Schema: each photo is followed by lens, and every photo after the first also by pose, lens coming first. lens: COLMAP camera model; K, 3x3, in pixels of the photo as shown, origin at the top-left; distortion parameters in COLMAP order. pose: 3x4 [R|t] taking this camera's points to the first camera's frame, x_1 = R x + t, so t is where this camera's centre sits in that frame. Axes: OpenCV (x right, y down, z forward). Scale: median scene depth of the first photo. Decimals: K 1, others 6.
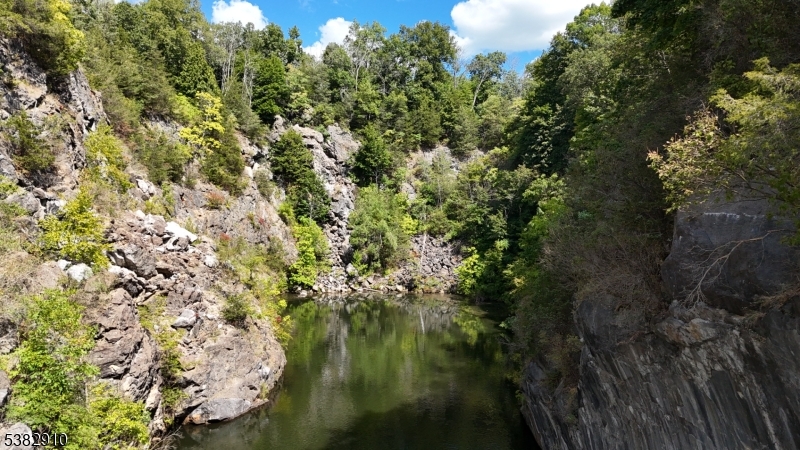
lens RADIAL K [[588.2, 0, 398.6], [0, 588.2, 221.7], [0, 0, 1]] dist [0.092064, -0.099432]
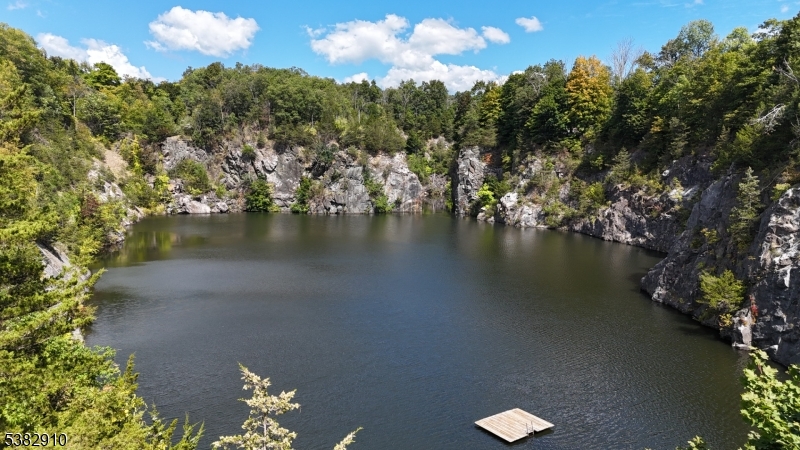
lens RADIAL K [[588.2, 0, 398.6], [0, 588.2, 221.7], [0, 0, 1]] dist [0.092064, -0.099432]
pose [[0.999410, -0.018868, -0.028691, -0.040312], [0.021354, 0.995804, 0.088989, 0.000325], [0.026891, -0.089549, 0.995619, -1.503267]]
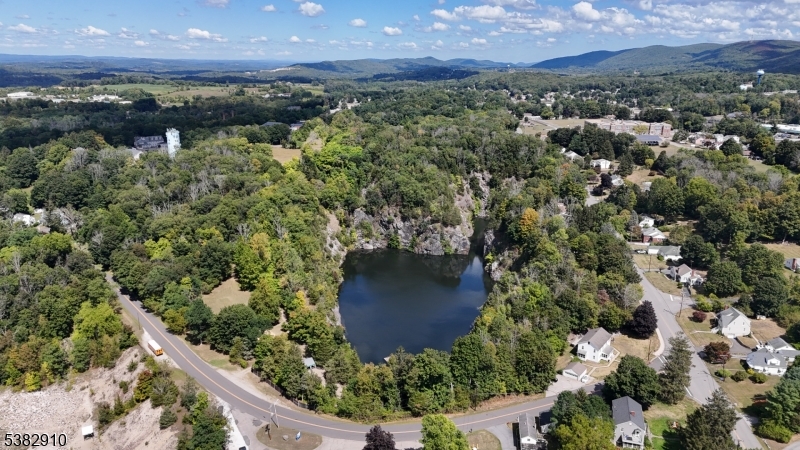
lens RADIAL K [[588.2, 0, 398.6], [0, 588.2, 221.7], [0, 0, 1]] dist [0.092064, -0.099432]
pose [[0.950188, 0.061581, -0.305533, 0.586921], [0.019210, 0.966853, 0.254611, -0.885235], [0.311084, -0.247798, 0.917509, -2.990391]]
